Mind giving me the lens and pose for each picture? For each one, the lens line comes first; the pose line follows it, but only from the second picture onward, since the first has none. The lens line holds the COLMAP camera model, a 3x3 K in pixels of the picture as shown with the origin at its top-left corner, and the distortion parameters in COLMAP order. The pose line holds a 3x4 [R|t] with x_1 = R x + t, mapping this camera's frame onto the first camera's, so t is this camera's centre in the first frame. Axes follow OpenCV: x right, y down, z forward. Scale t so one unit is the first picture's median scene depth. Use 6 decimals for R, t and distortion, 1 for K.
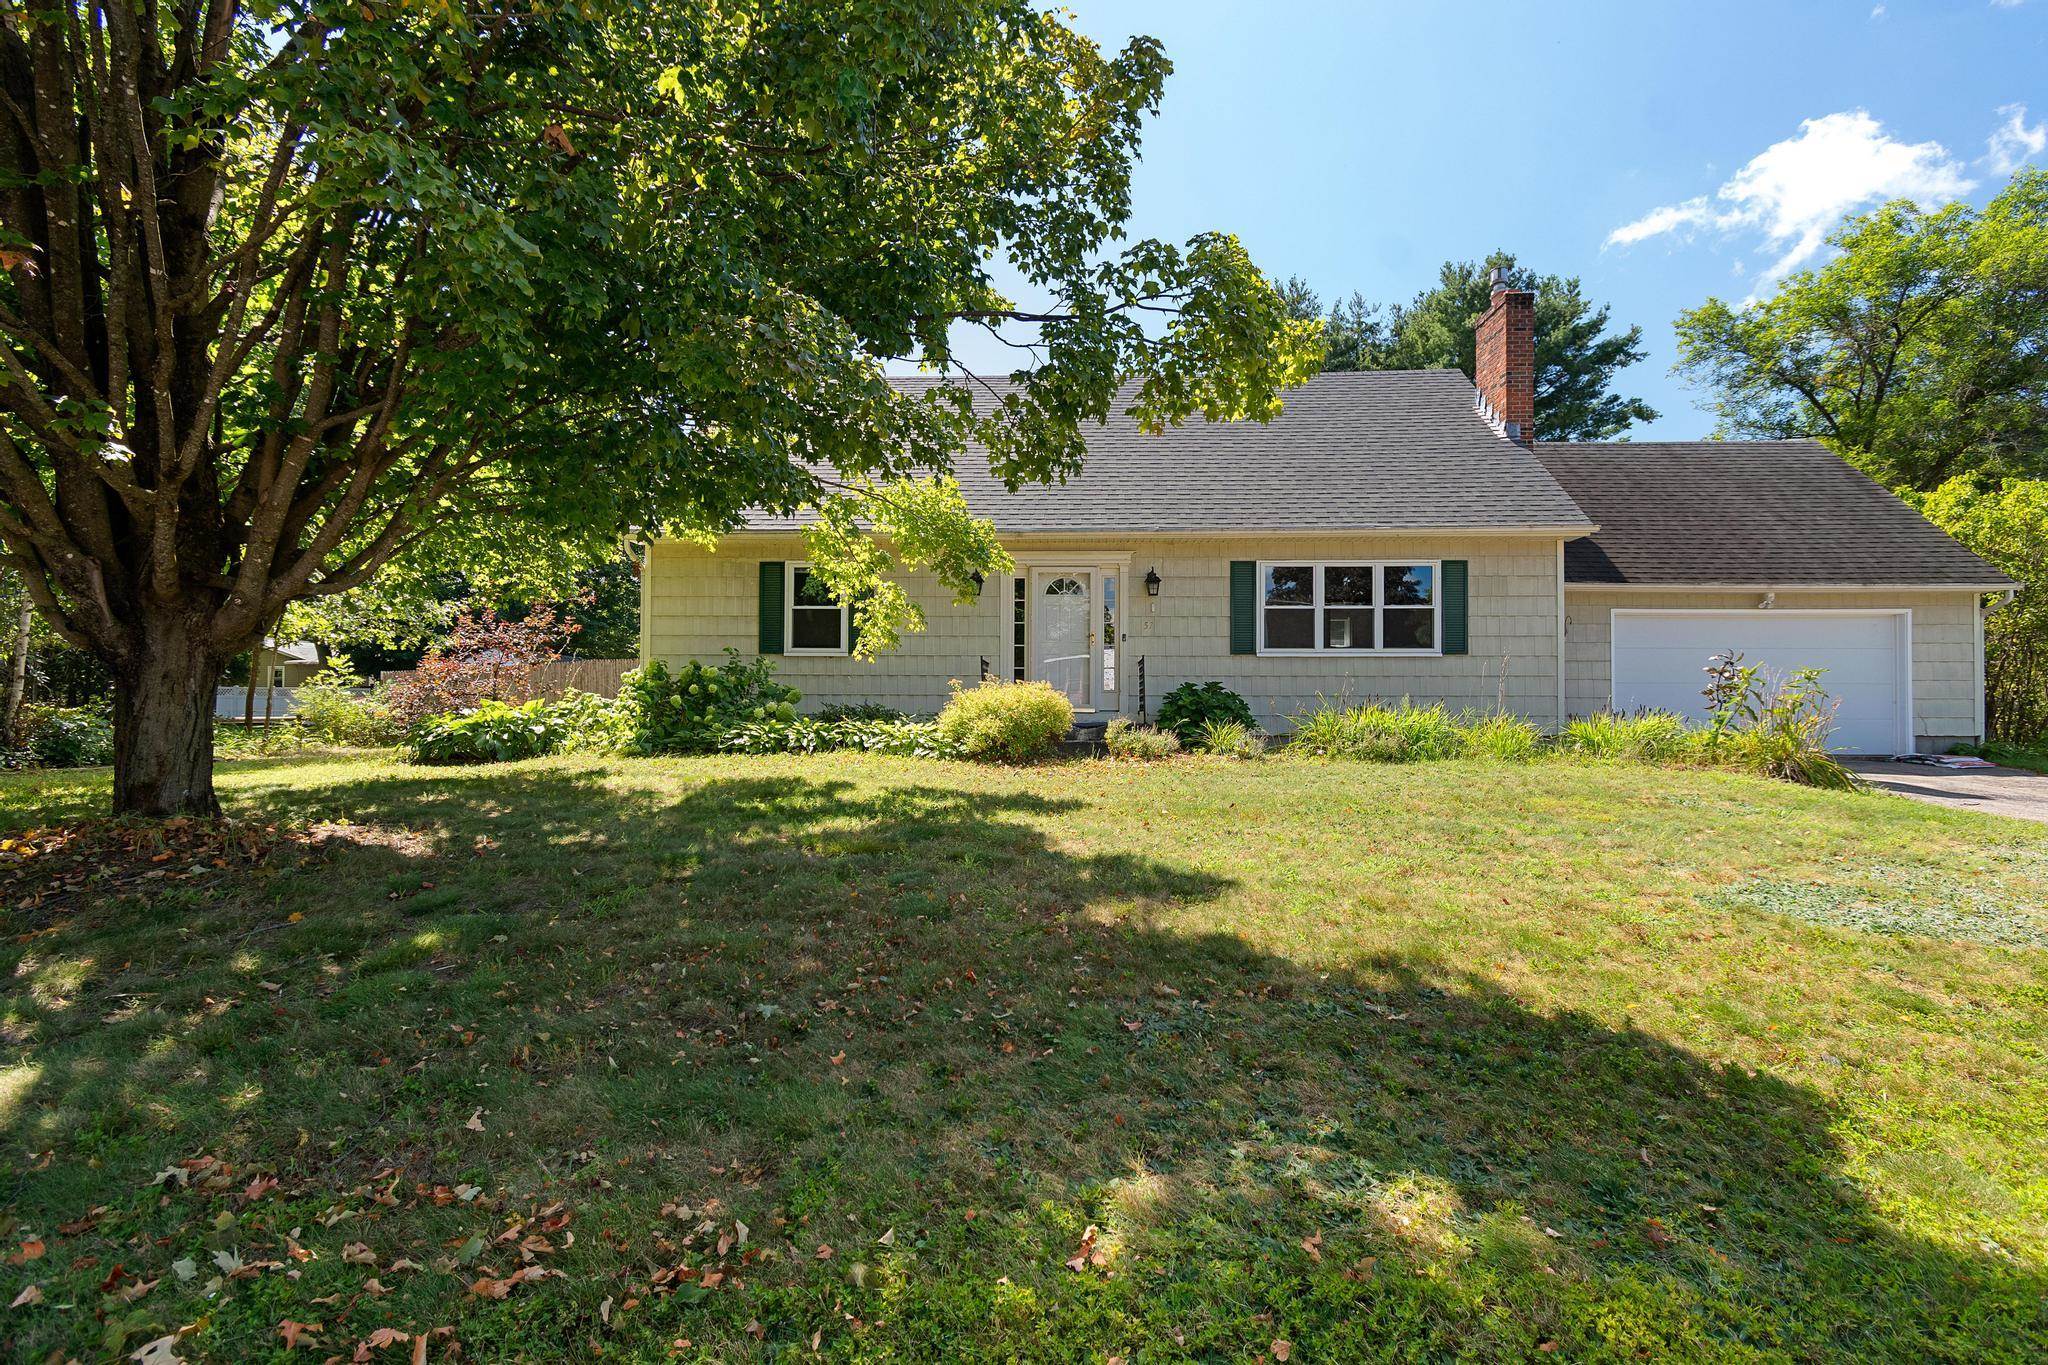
lens RADIAL K [[990.5, 0, 1039.0], [0, 990.5, 691.5], [0, 0, 1]] dist [0.003830, -0.005678]
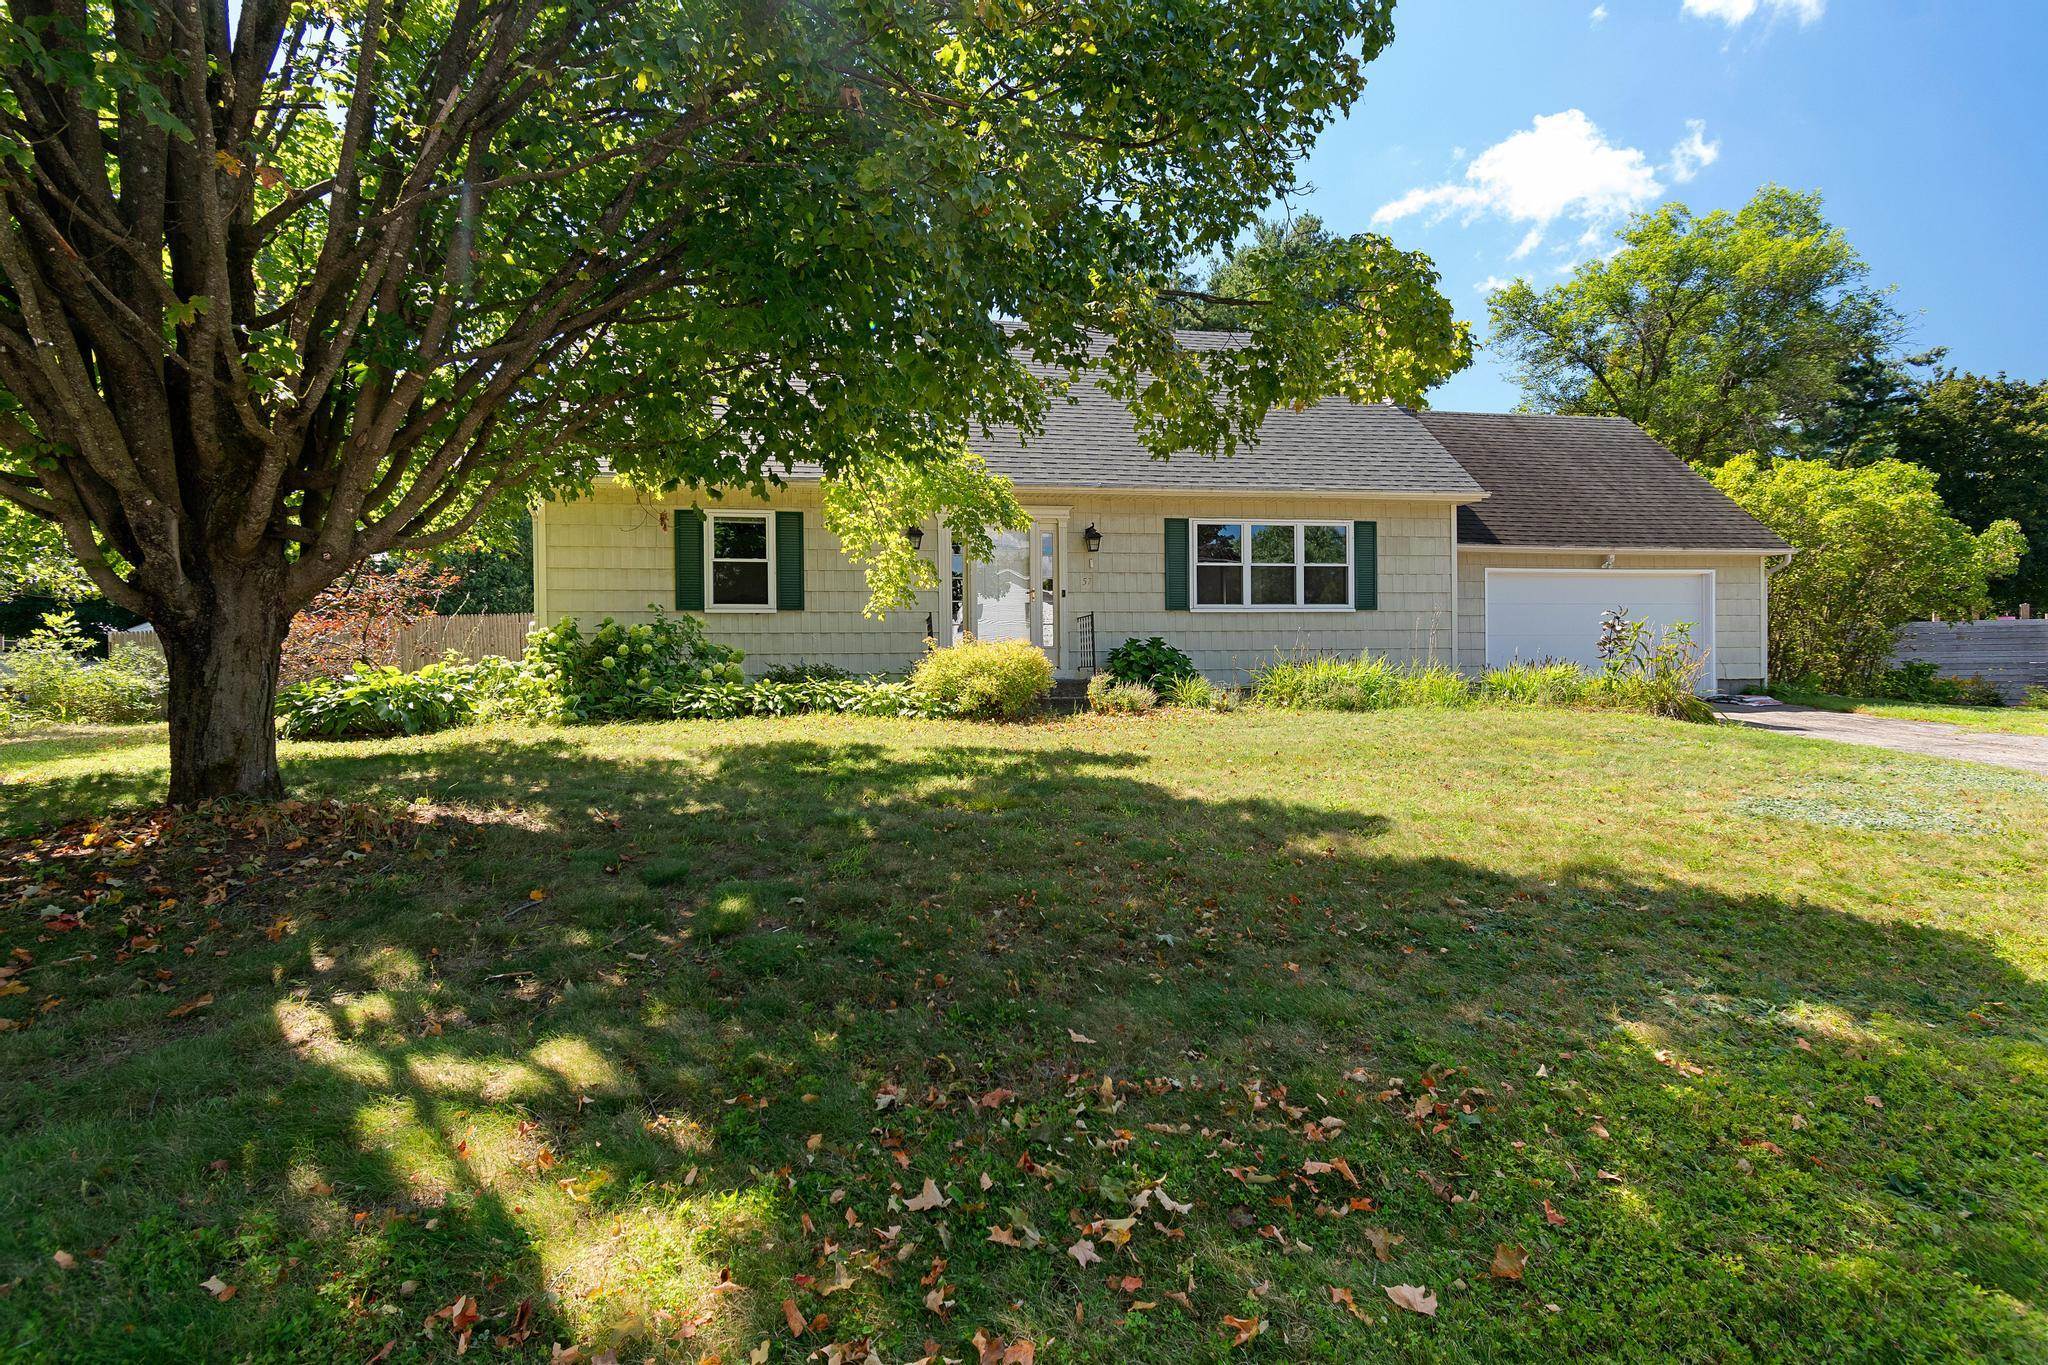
lens RADIAL K [[1056.6, 0, 1040.4], [0, 1056.6, 672.0], [0, 0, 1]] dist [0.001117, -0.000092]
pose [[0.974269, -0.014816, 0.224899, -0.177228], [0.009548, 0.999654, 0.024496, -0.001941], [-0.225184, -0.021718, 0.974074, -0.030422]]
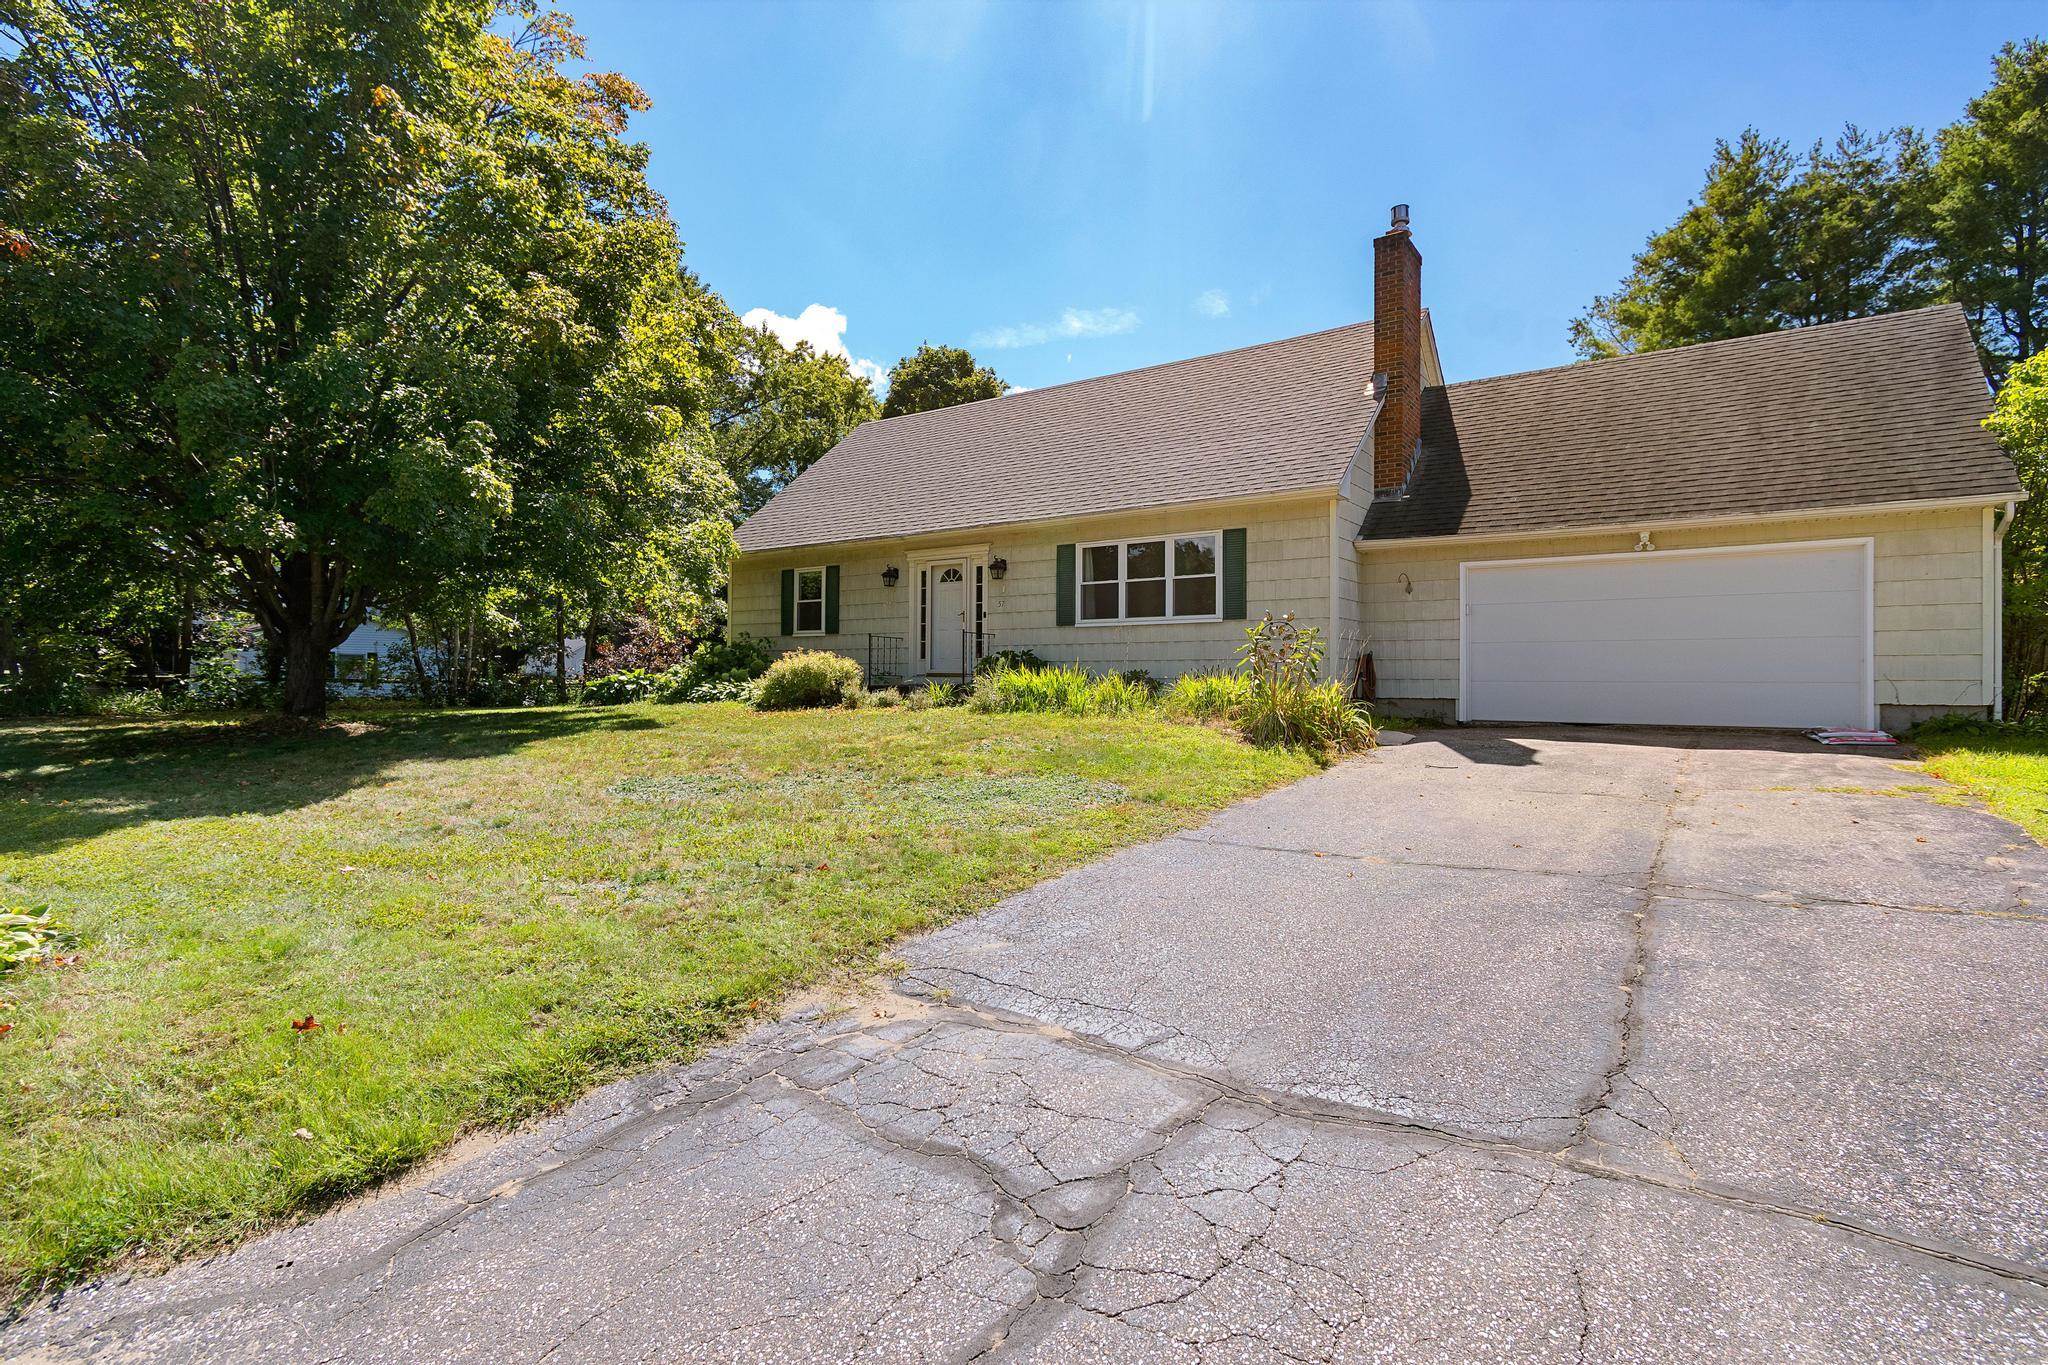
lens RADIAL K [[1026.6, 0, 1011.8], [0, 1026.6, 685.6], [0, 0, 1]] dist [0.002197, -0.000414]
pose [[0.824692, 0.002424, -0.565577, 0.829829], [0.008235, 0.999833, 0.016292, 0.012294], [0.565522, -0.018093, 0.824535, -0.021490]]
